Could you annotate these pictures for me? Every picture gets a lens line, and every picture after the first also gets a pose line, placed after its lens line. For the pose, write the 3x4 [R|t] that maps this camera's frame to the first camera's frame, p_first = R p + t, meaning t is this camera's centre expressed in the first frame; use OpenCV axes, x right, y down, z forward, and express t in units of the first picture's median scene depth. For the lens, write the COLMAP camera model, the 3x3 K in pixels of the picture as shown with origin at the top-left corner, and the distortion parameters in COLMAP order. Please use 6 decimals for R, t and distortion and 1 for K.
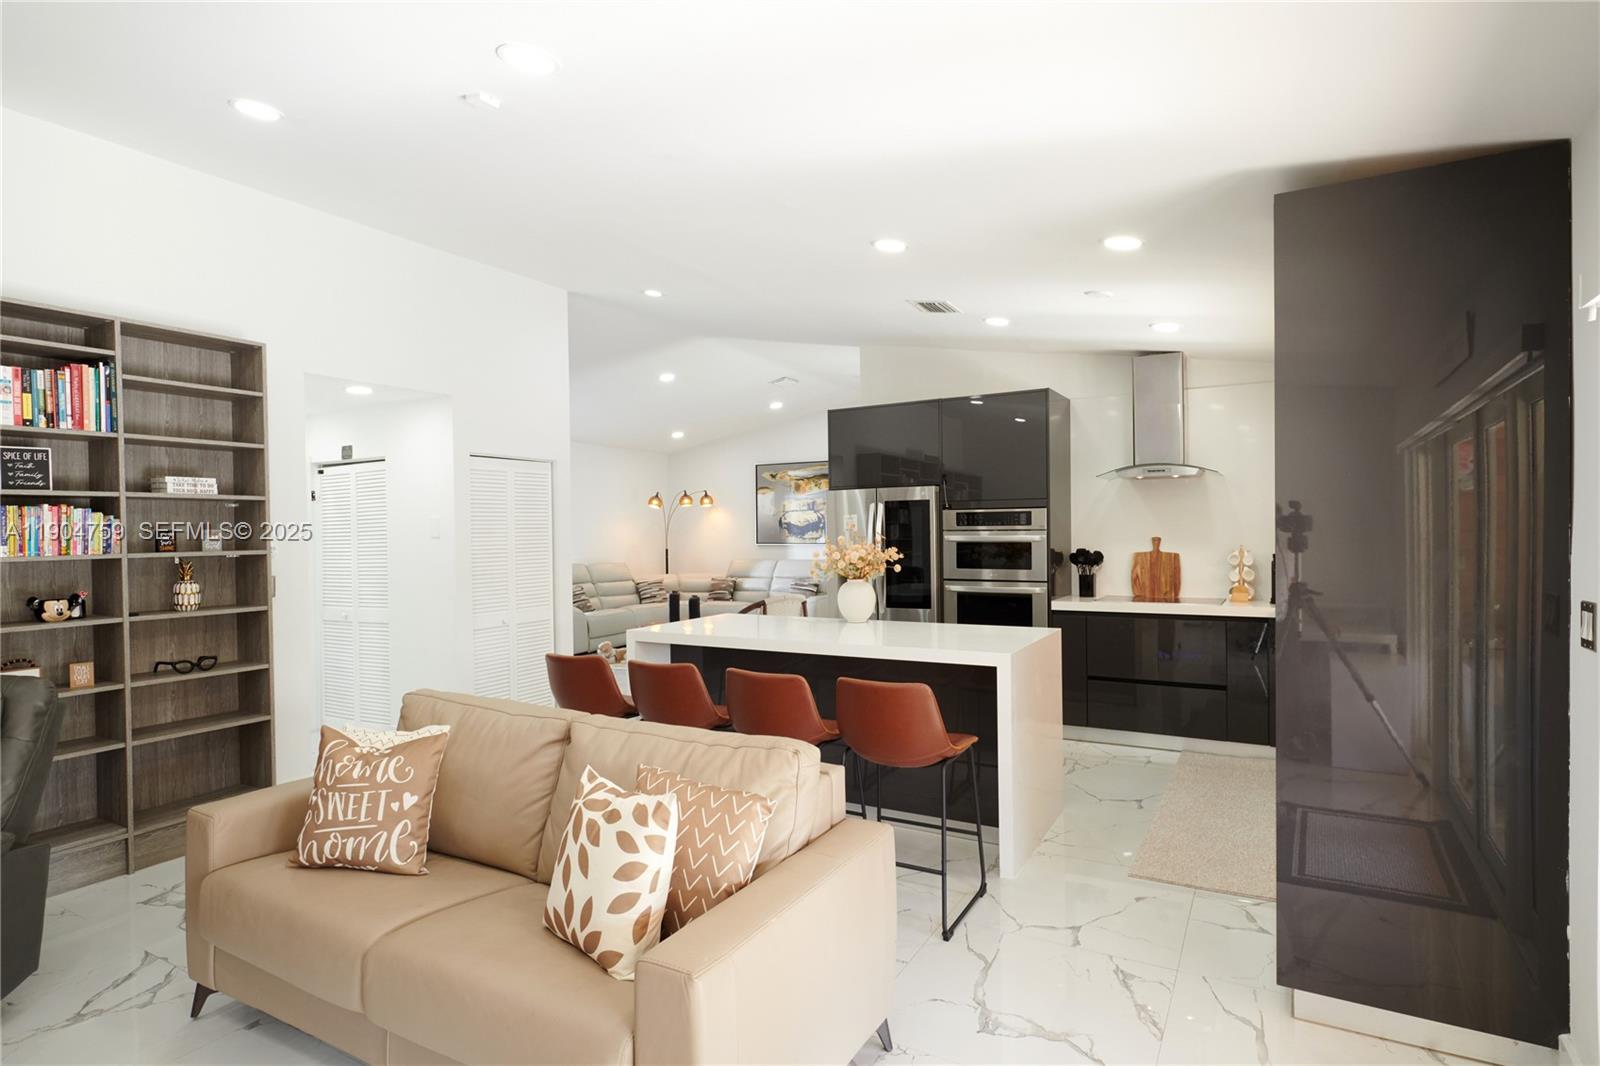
lens RADIAL K [[831.3, 0, 808.5], [0, 831.3, 537.7], [0, 0, 1]] dist [0.000967, -0.000272]
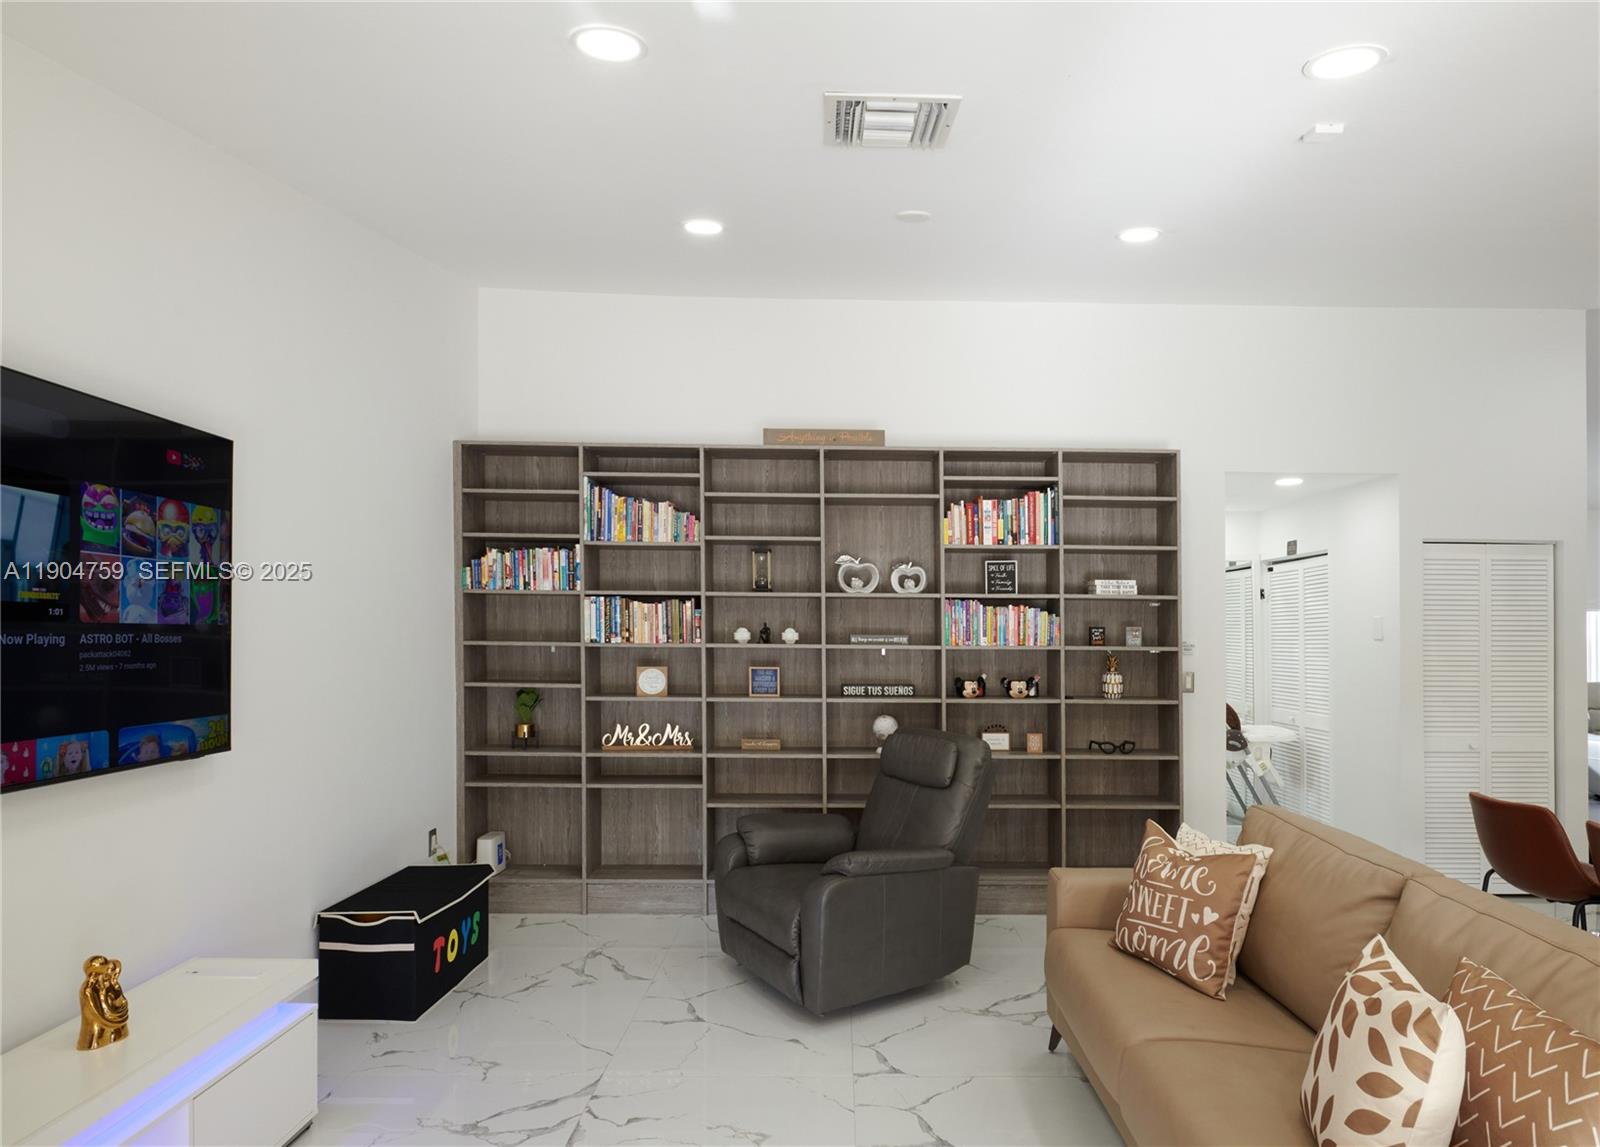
lens RADIAL K [[887.7, 0, 849.2], [0, 887.7, 635.4], [0, 0, 1]] dist [0.004002, -0.003464]
pose [[0.520300, 0.022141, -0.853697, 0.125625], [-0.023980, 0.999648, 0.011312, -0.003619], [0.853647, 0.014586, 0.520648, 0.092686]]
